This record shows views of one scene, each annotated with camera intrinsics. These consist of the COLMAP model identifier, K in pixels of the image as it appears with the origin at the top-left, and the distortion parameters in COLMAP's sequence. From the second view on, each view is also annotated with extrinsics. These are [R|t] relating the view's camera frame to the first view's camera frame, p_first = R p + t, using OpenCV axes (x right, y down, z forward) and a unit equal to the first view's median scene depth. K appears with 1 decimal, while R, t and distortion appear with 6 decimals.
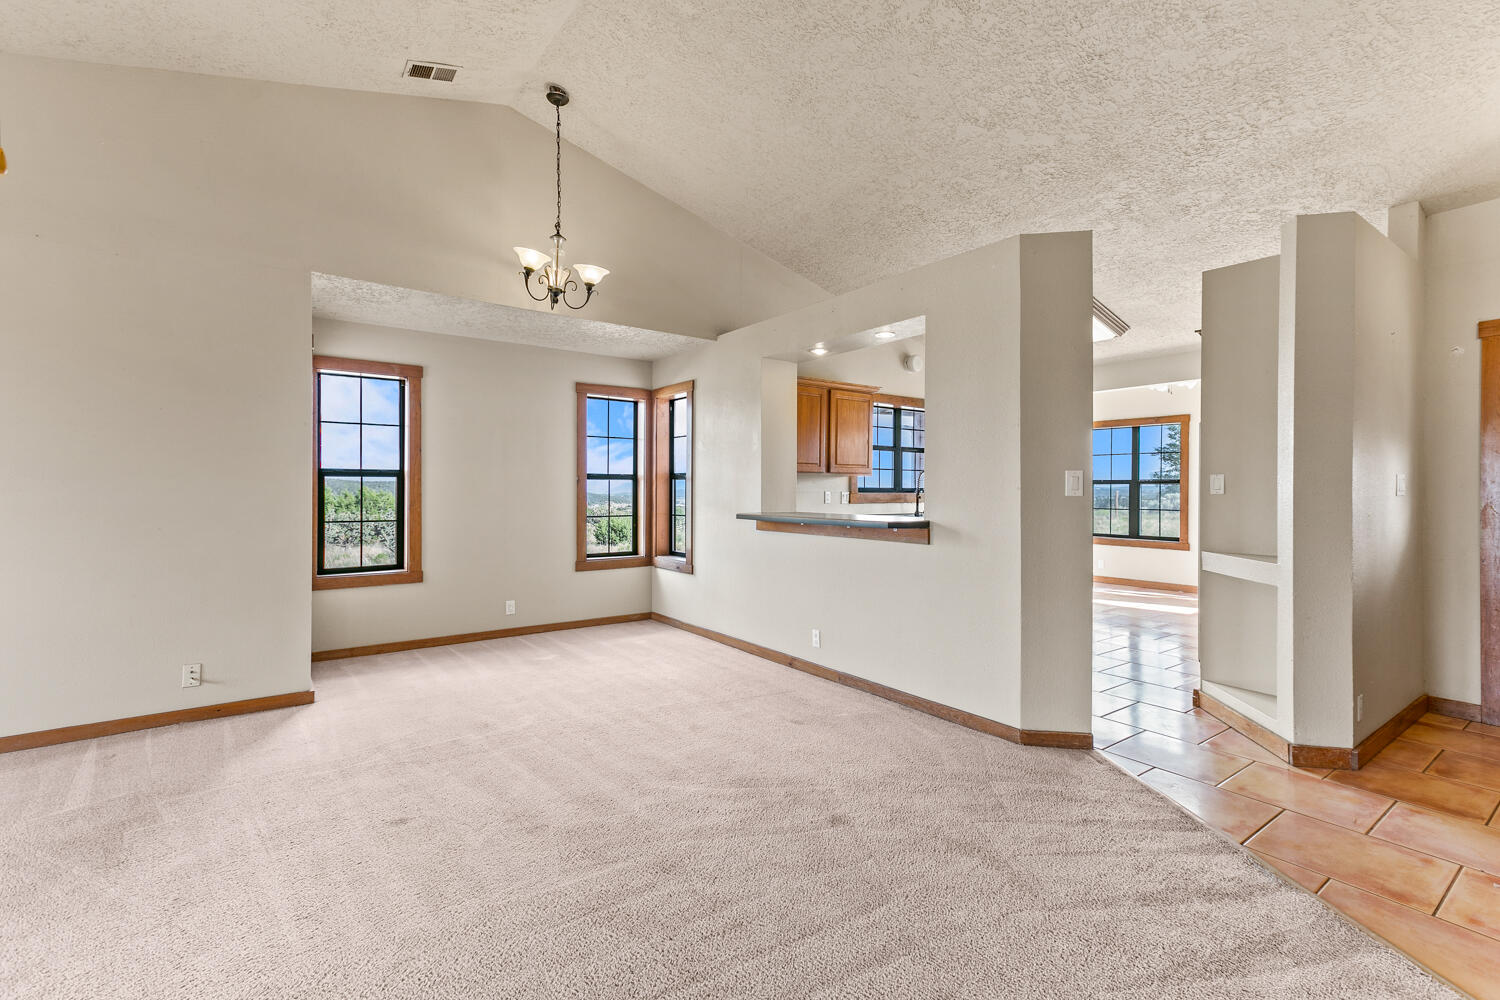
lens RADIAL K [[664.8, 0, 748.5], [0, 664.8, 493.0], [0, 0, 1]] dist [0.002859, 0.001010]
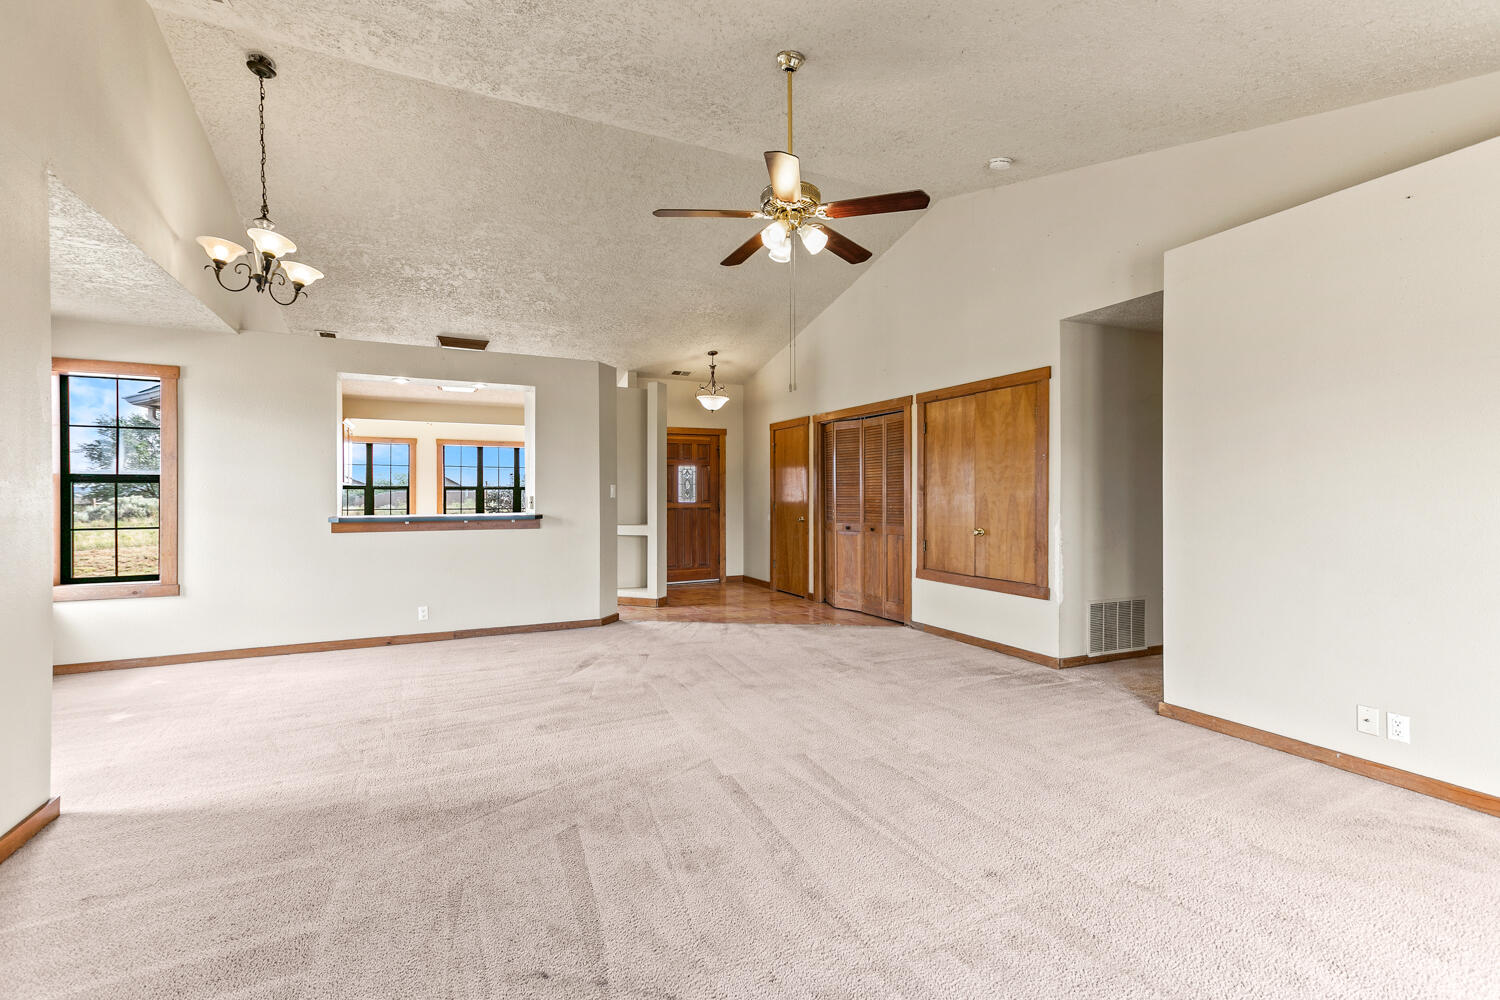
lens RADIAL K [[670.8, 0, 750.7], [0, 670.8, 493.4], [0, 0, 1]] dist [0.021687, 0.001075]
pose [[0.167940, -0.001726, 0.985796, -1.104357], [0.006232, 0.999980, 0.000689, -0.004703], [-0.985778, 0.006028, 0.167947, 0.184491]]
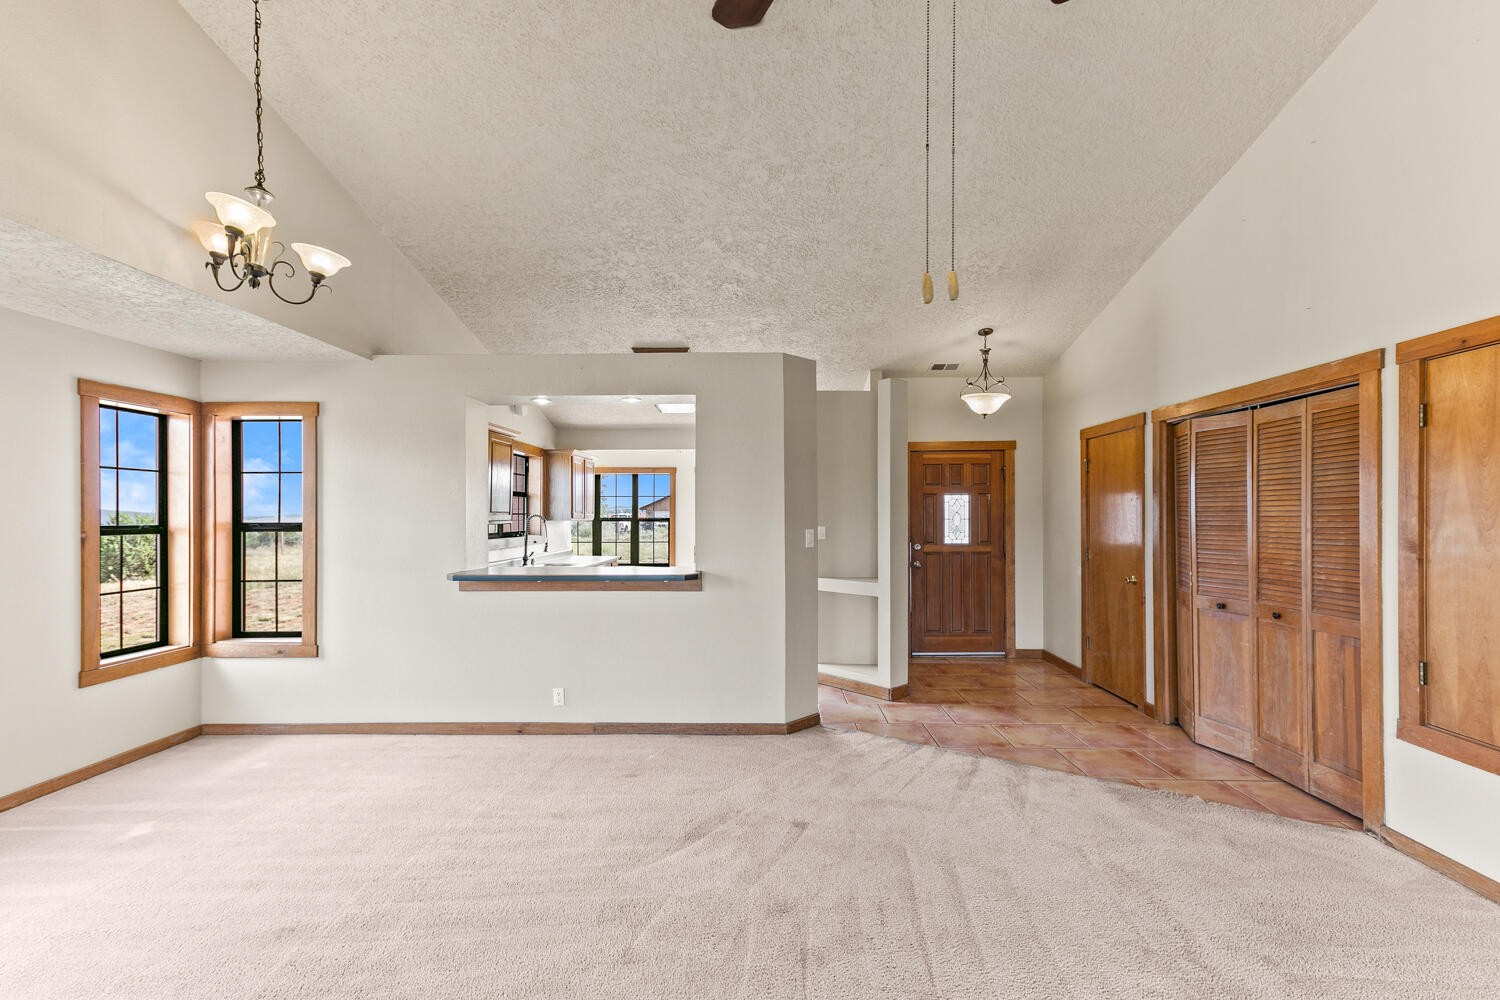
lens RADIAL K [[668.9, 0, 758.6], [0, 668.9, 512.2], [0, 0, 1]] dist [0.017445, 0.000394]
pose [[0.598172, -0.002589, 0.801363, -0.539578], [0.007917, 0.999965, -0.002678, -0.050551], [-0.801328, 0.007946, 0.598172, 0.180484]]
